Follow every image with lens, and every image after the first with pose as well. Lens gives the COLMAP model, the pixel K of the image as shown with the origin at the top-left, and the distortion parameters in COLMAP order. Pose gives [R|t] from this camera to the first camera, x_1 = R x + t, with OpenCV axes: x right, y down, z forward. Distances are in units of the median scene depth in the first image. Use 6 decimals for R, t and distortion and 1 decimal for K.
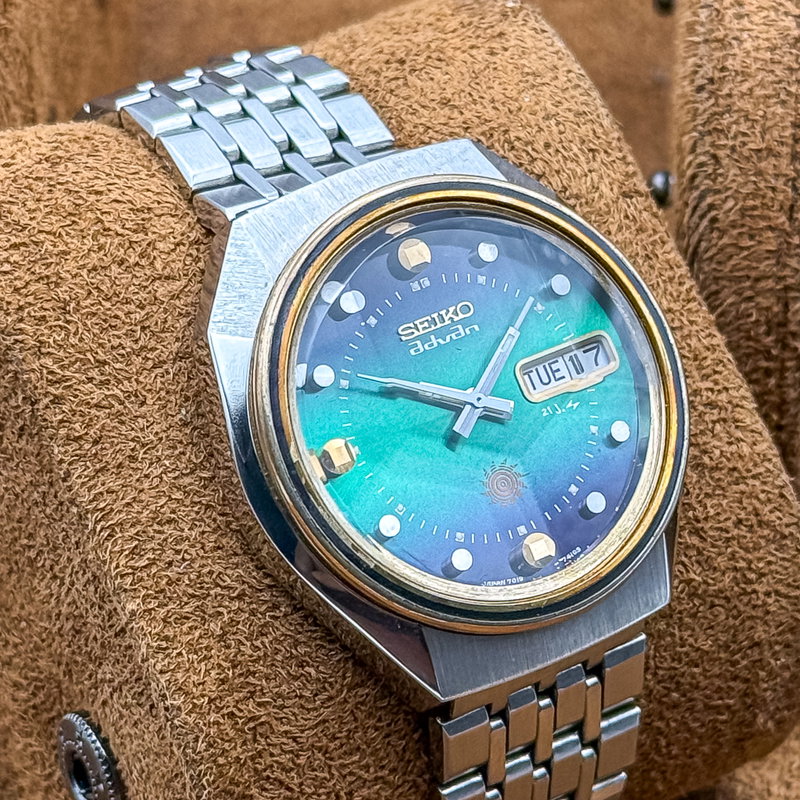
lens RADIAL K [[3348.1, 0, 374.6], [0, 3348.1, 402.2], [0, 0, 1]] dist [0.389429, 5.732198]
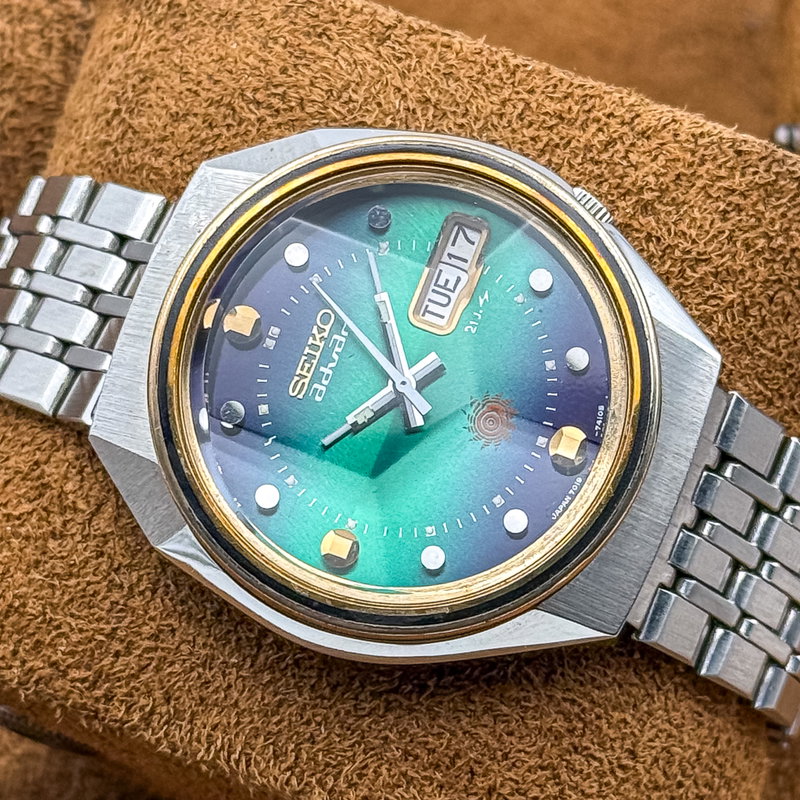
lens RADIAL K [[3348.1, 0, 374.6], [0, 3348.1, 402.2], [0, 0, 1]] dist [0.389429, 5.732198]
pose [[0.661952, -0.706308, -0.250897, 0.244616], [0.740431, 0.668225, 0.072369, -0.067362], [0.116541, -0.233677, 0.965305, 0.110625]]
